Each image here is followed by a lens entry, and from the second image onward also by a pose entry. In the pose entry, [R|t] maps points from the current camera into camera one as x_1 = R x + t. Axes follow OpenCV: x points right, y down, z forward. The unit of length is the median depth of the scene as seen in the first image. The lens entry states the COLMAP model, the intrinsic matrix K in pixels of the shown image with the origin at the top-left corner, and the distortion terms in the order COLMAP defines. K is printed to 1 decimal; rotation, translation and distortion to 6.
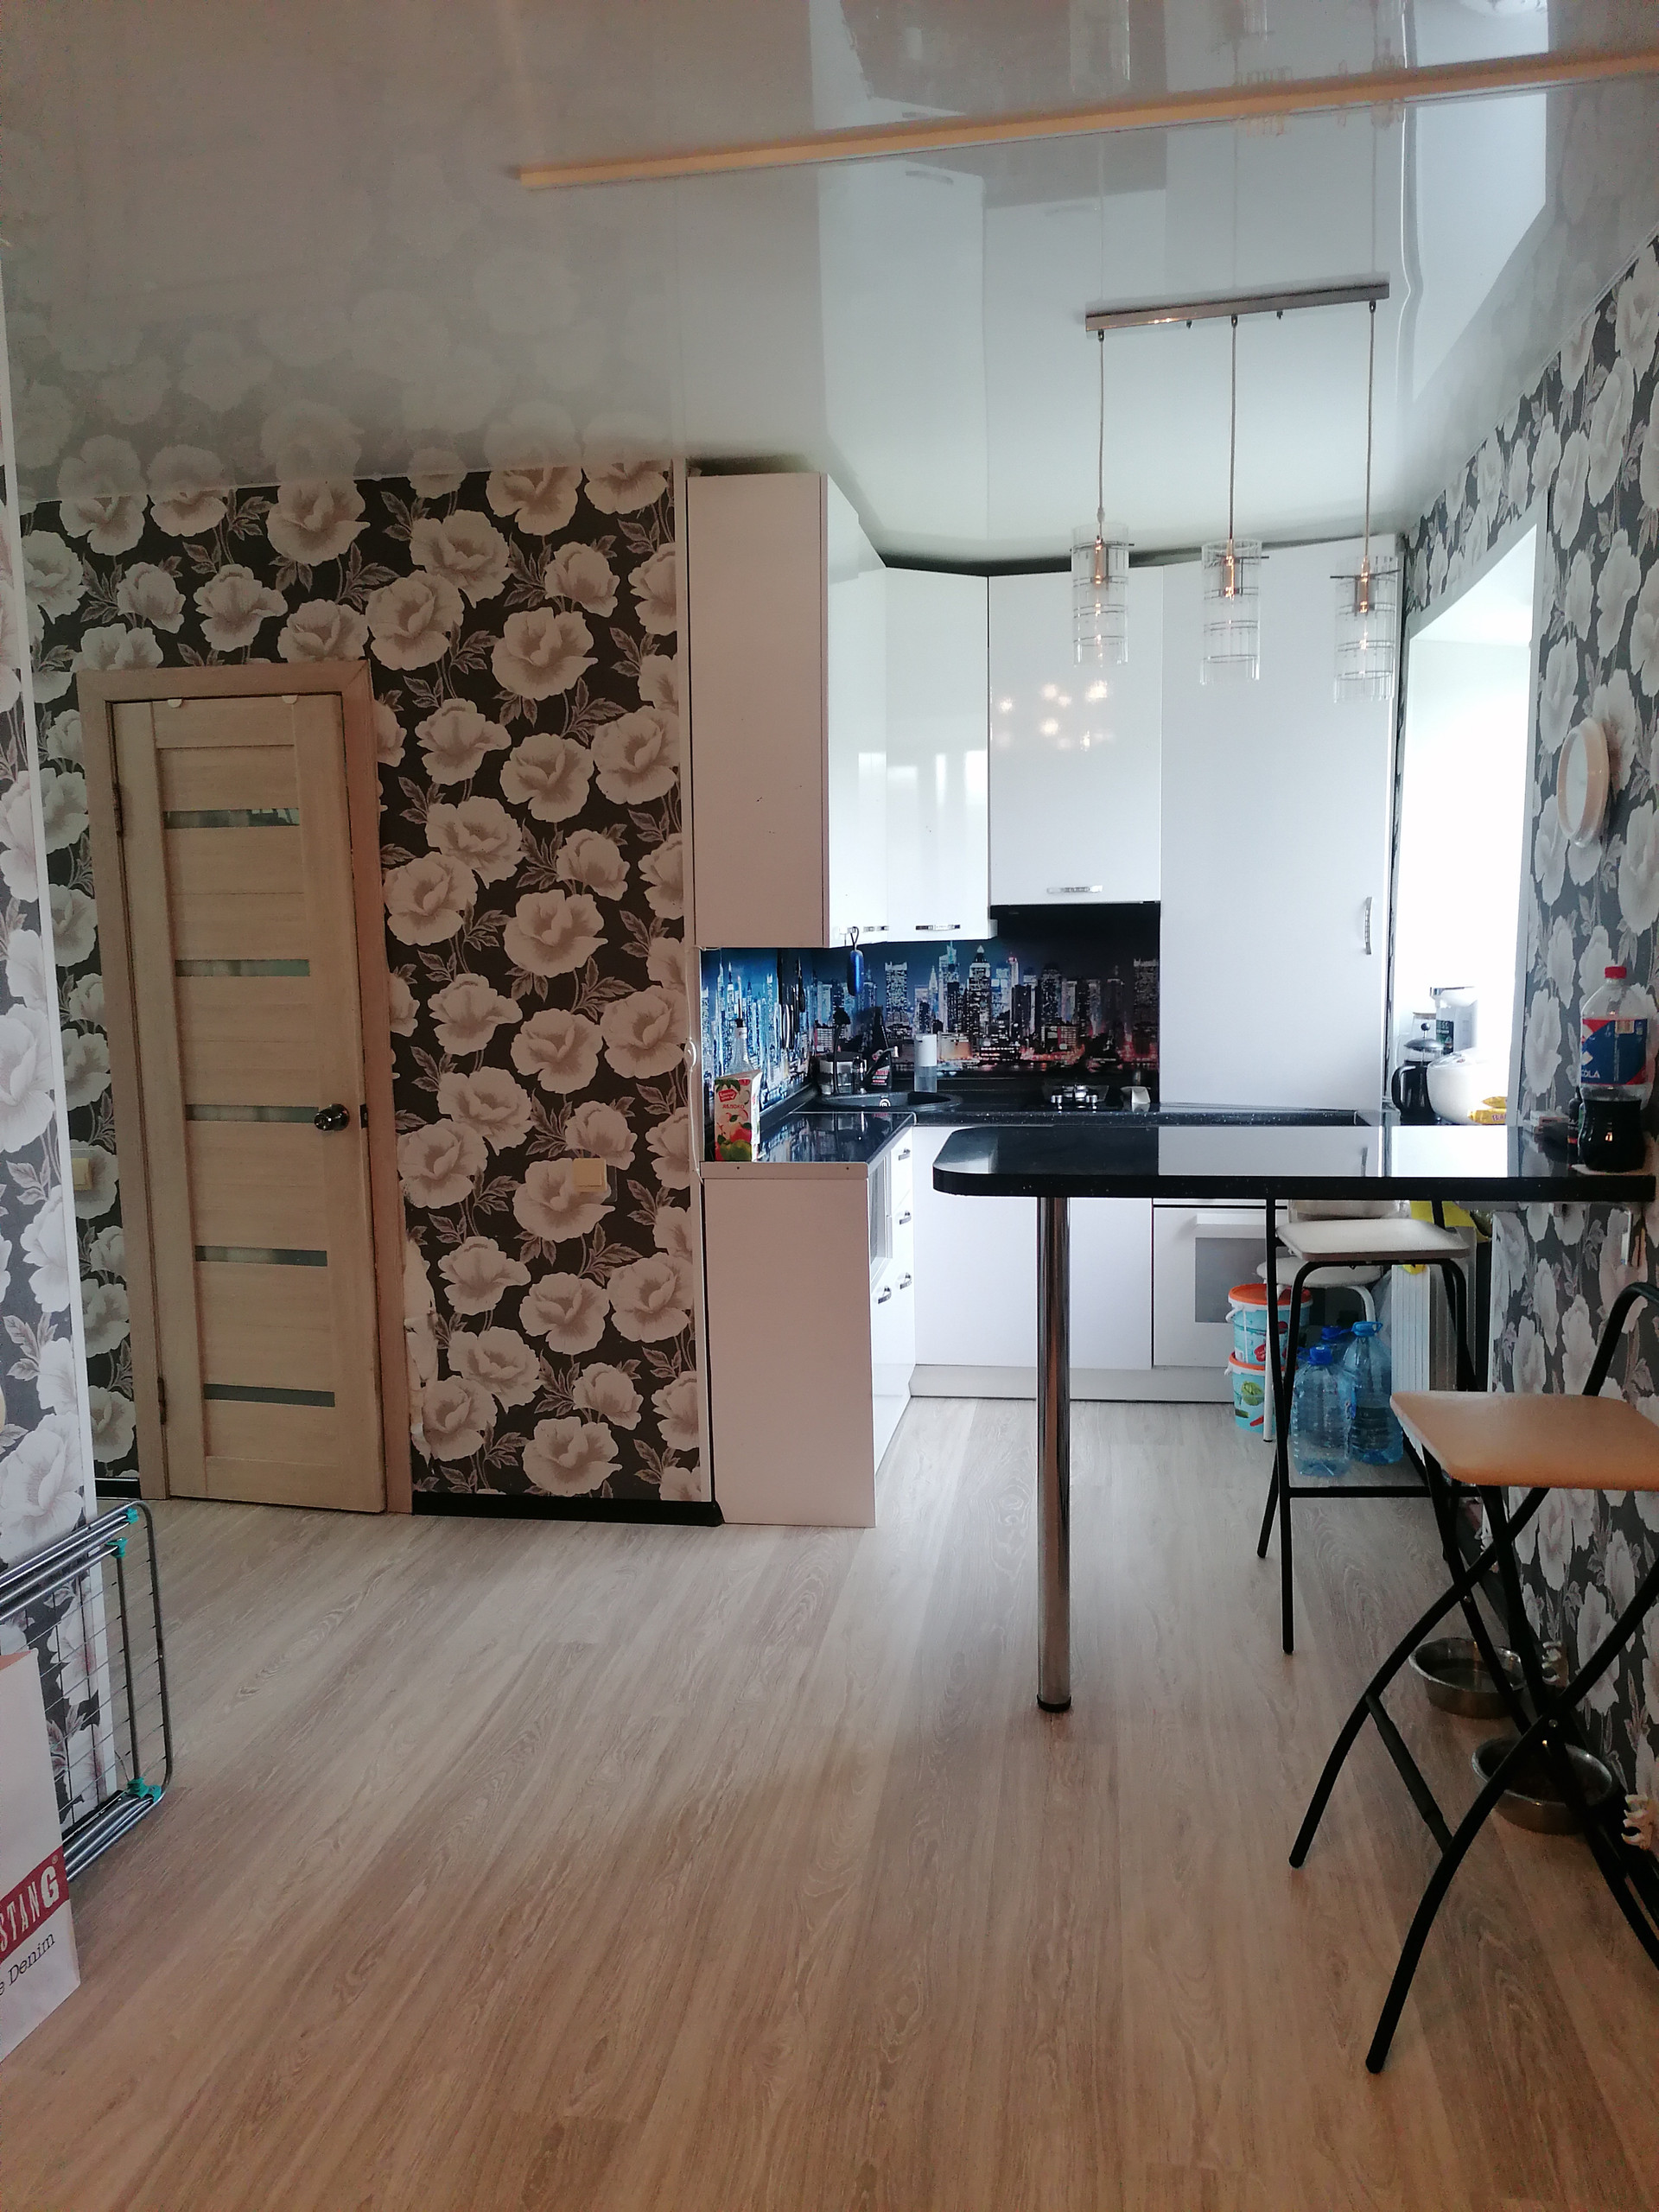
lens RADIAL K [[1655.9, 0, 829.6], [0, 1655.9, 1117.1], [0, 0, 1]] dist [0.039965, -0.013238]
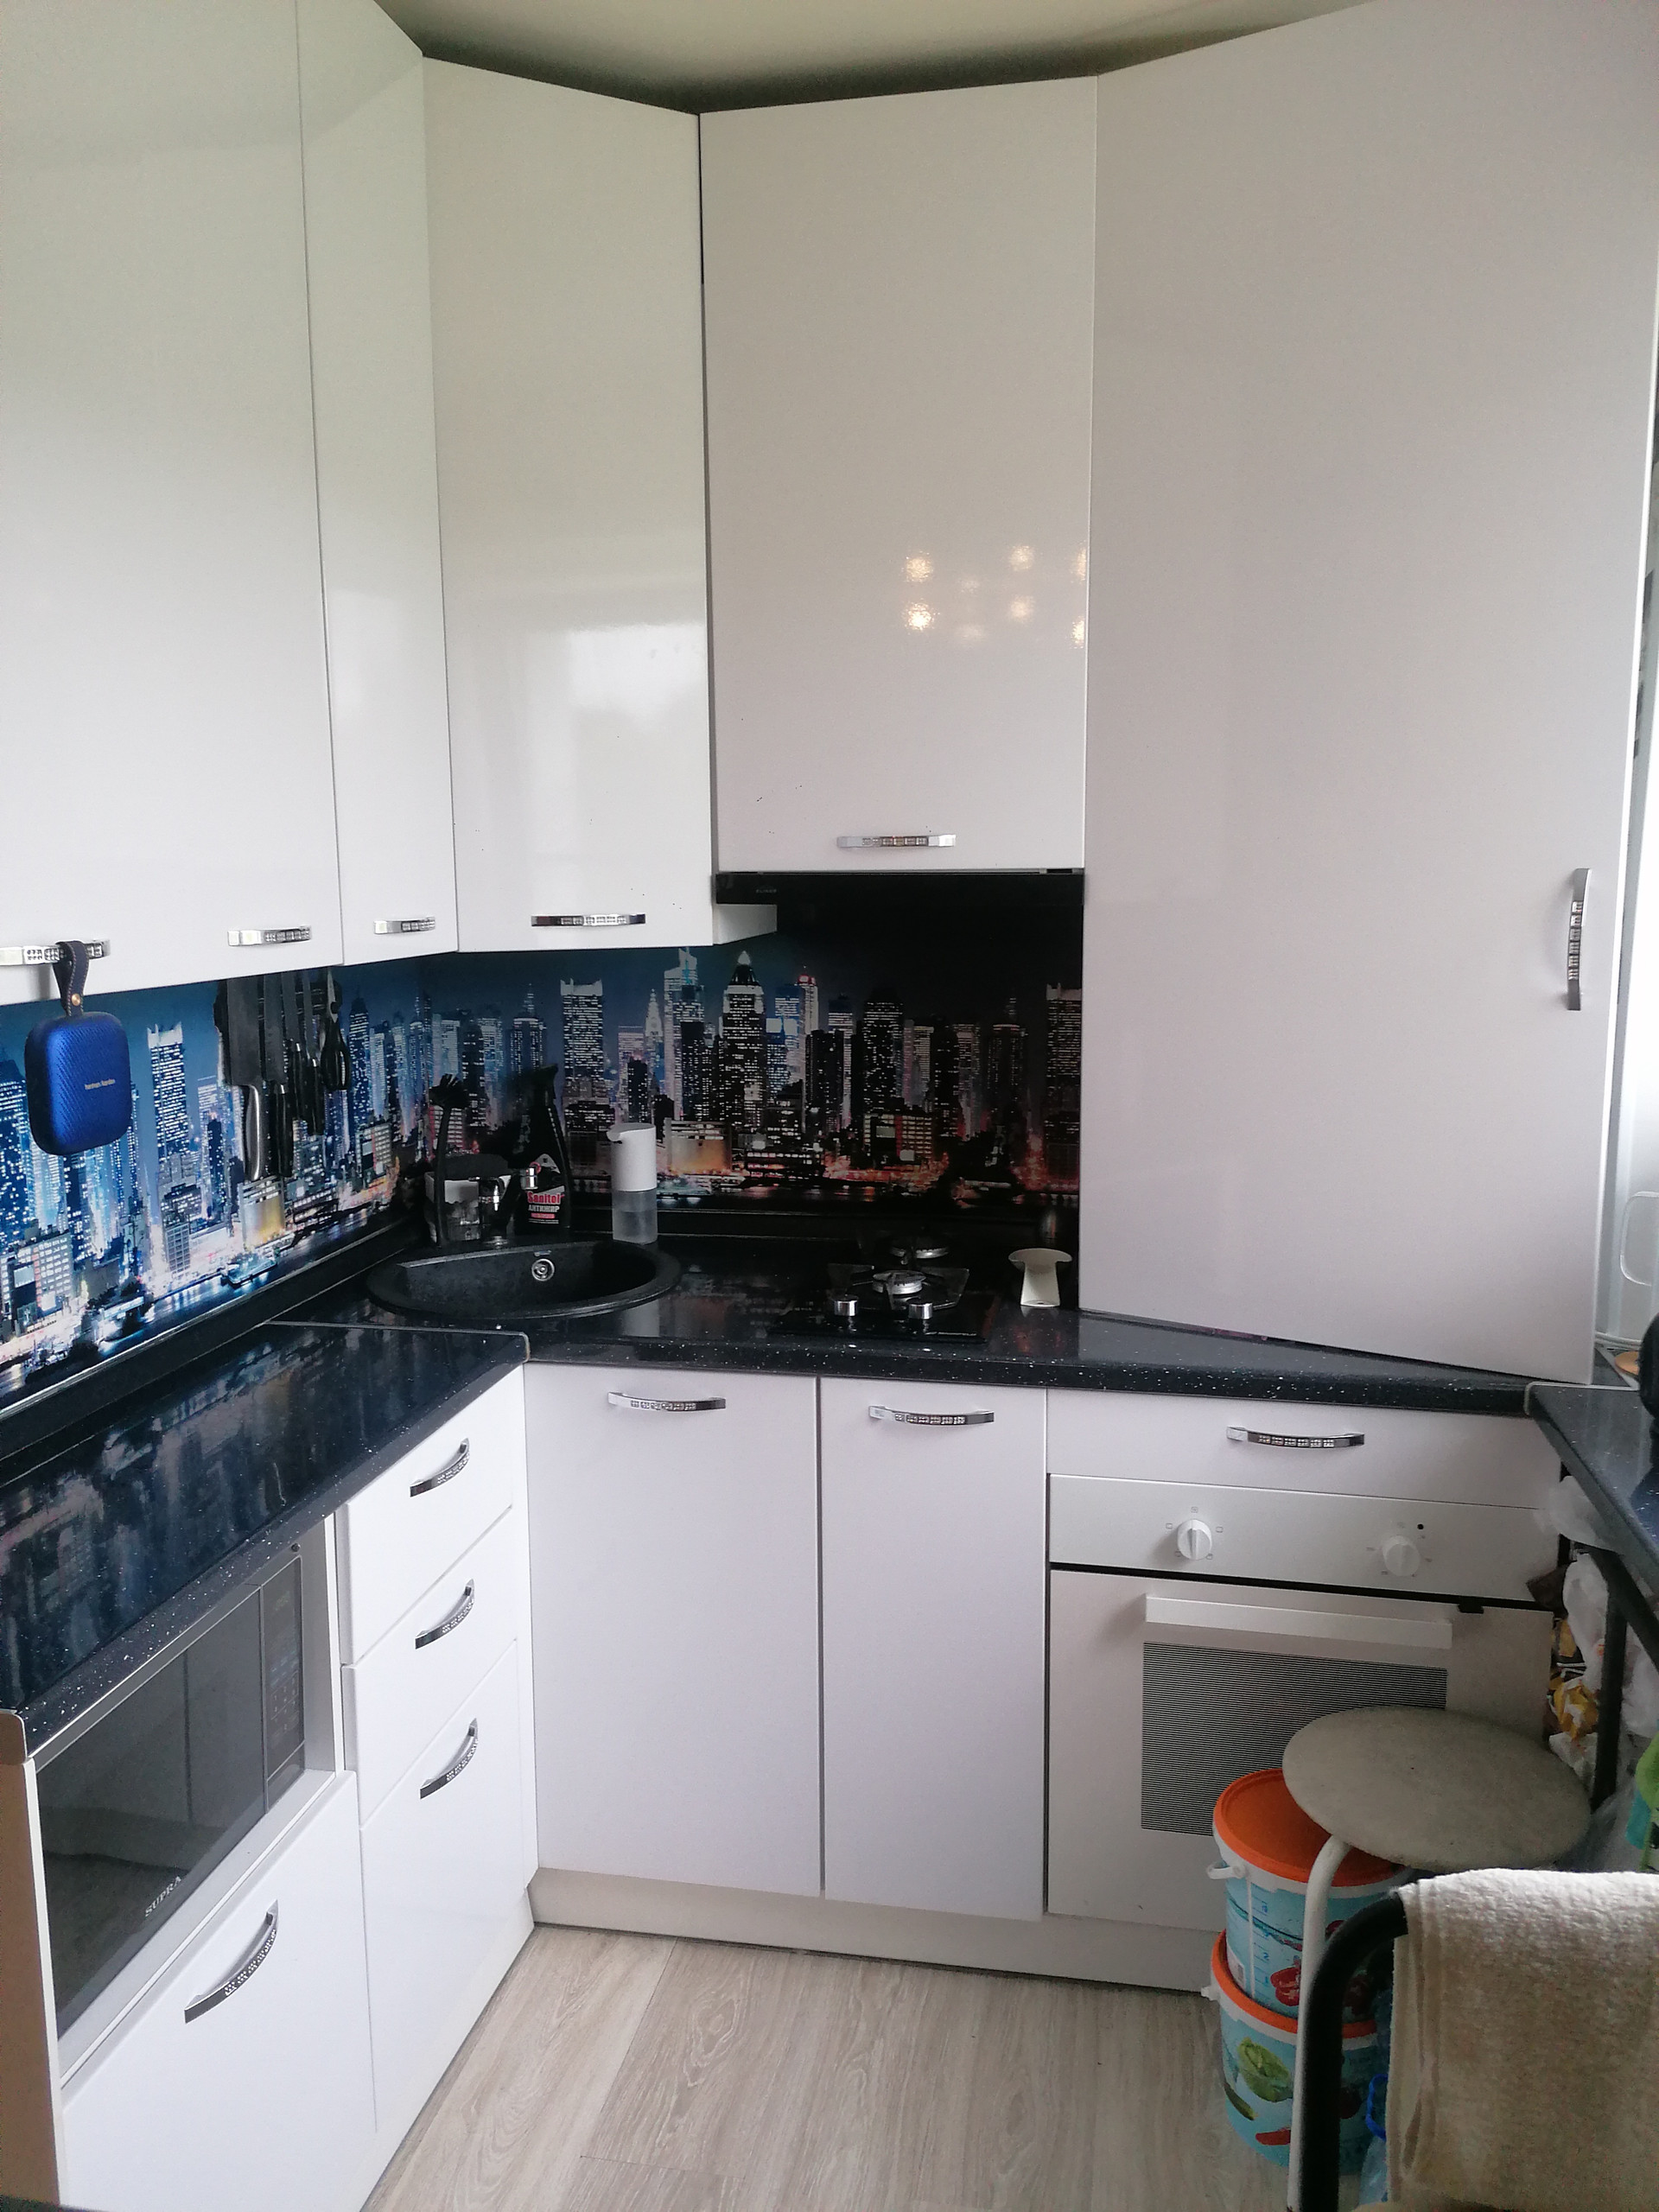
lens RADIAL K [[1655.9, 0, 827.9], [0, 1655.9, 1097.4], [0, 0, 1]] dist [0.039965, -0.013238]
pose [[0.999420, 0.016823, -0.029618, 0.131712], [-0.016219, 0.999658, 0.020516, -0.069907], [0.029953, -0.020024, 0.999351, 0.500561]]
